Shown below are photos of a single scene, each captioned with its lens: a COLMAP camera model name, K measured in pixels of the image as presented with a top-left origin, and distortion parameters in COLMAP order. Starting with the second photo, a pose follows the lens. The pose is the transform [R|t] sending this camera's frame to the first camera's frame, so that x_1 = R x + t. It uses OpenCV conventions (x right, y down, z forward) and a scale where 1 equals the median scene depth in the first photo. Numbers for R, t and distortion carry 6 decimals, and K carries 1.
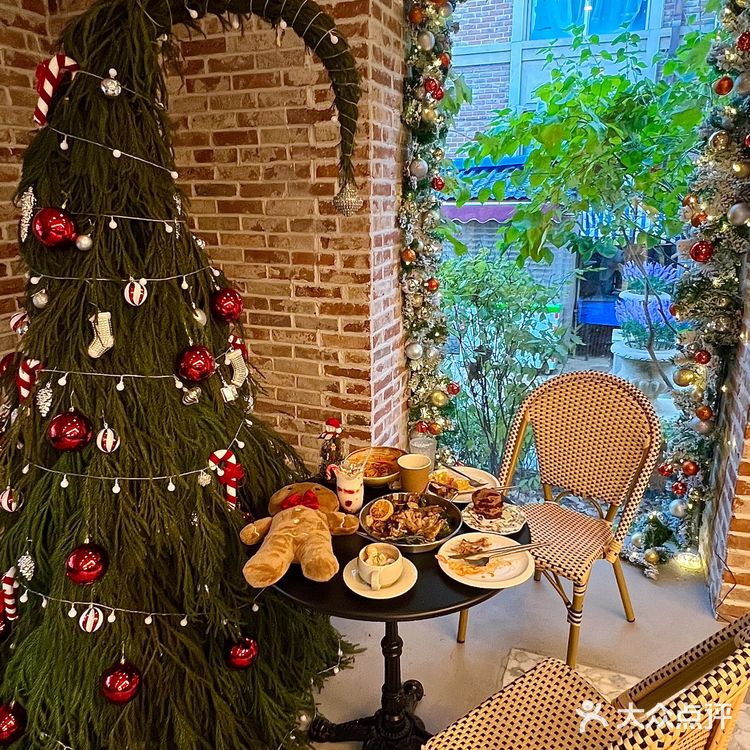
lens RADIAL K [[662.2, 0, 374.7], [0, 662.2, 374.3], [0, 0, 1]] dist [-0.004182, -0.008911]
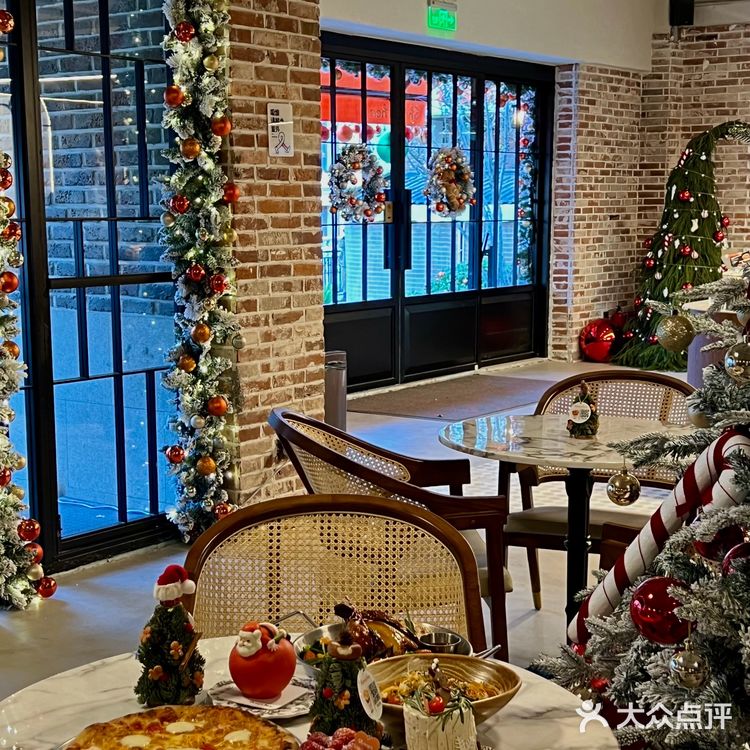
lens RADIAL K [[1430.9, 0, 377.8], [0, 1430.9, 382.5], [0, 0, 1]] dist [0.173388, 0.000000]
pose [[0.972688, 0.039856, -0.228668, -0.164422], [-0.072879, 0.987770, -0.137838, 1.232147], [0.220378, 0.150739, 0.963697, -4.210965]]
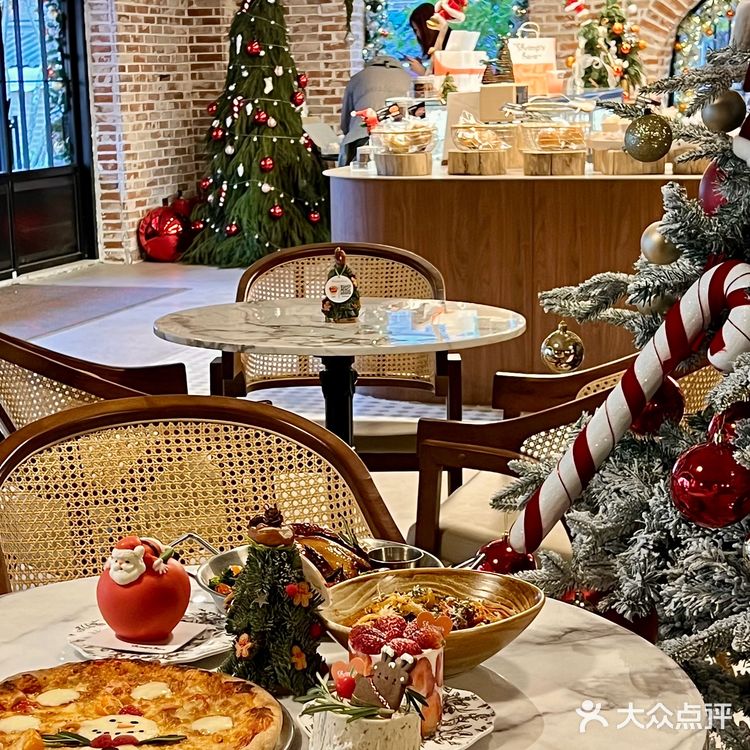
lens RADIAL K [[1789.3, 0, 373.7], [0, 1789.3, 373.6], [0, 0, 1]] dist [0.208440, 0.000000]
pose [[0.996224, -0.025728, 0.082921, -0.401544], [0.034457, 0.993809, -0.105619, 1.264676], [-0.079690, 0.108078, 0.990943, -4.147659]]
